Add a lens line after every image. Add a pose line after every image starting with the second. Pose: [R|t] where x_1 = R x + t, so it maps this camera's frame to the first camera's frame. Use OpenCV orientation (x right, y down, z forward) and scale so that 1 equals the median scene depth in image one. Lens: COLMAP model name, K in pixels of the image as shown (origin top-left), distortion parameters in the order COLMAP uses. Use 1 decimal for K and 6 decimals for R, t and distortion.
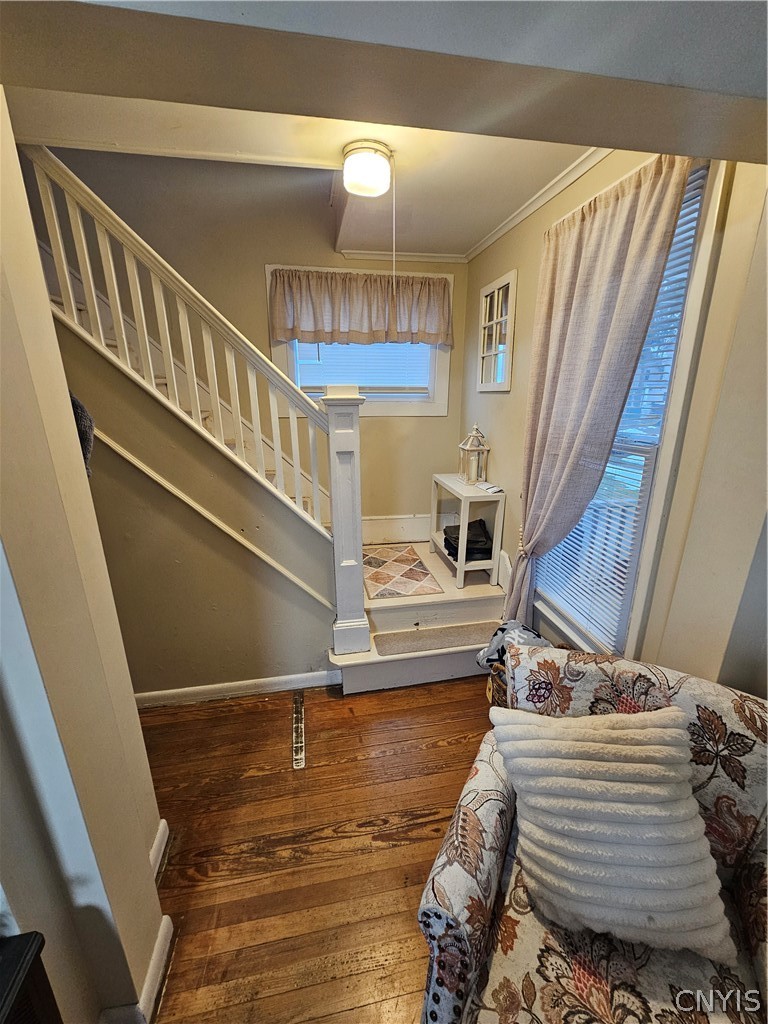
lens RADIAL K [[416.3, 0, 385.2], [0, 416.3, 511.9], [0, 0, 1]] dist [0.000122, 0.000159]
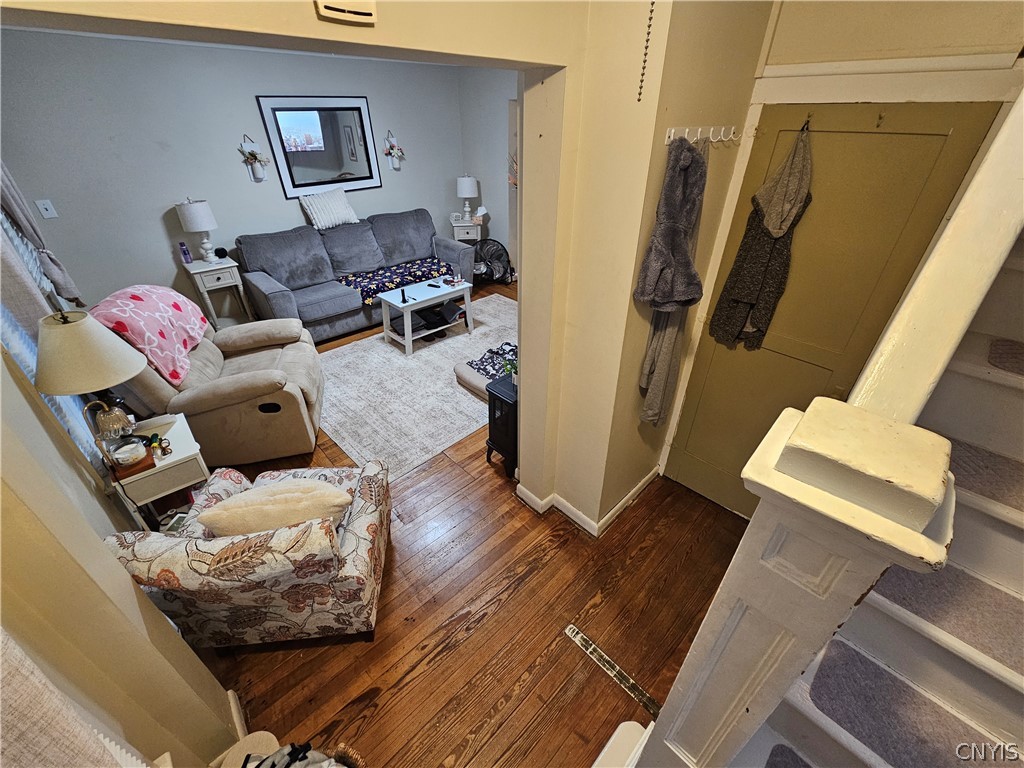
lens RADIAL K [[416.3, 0, 512.1], [0, 416.3, 383.3], [0, 0, 1]] dist [0.000122, 0.000159]
pose [[-0.836821, 0.295481, -0.460892, 0.235009], [-0.162779, 0.669491, 0.724766, -0.587779], [0.522717, 0.681523, -0.512146, 1.222249]]
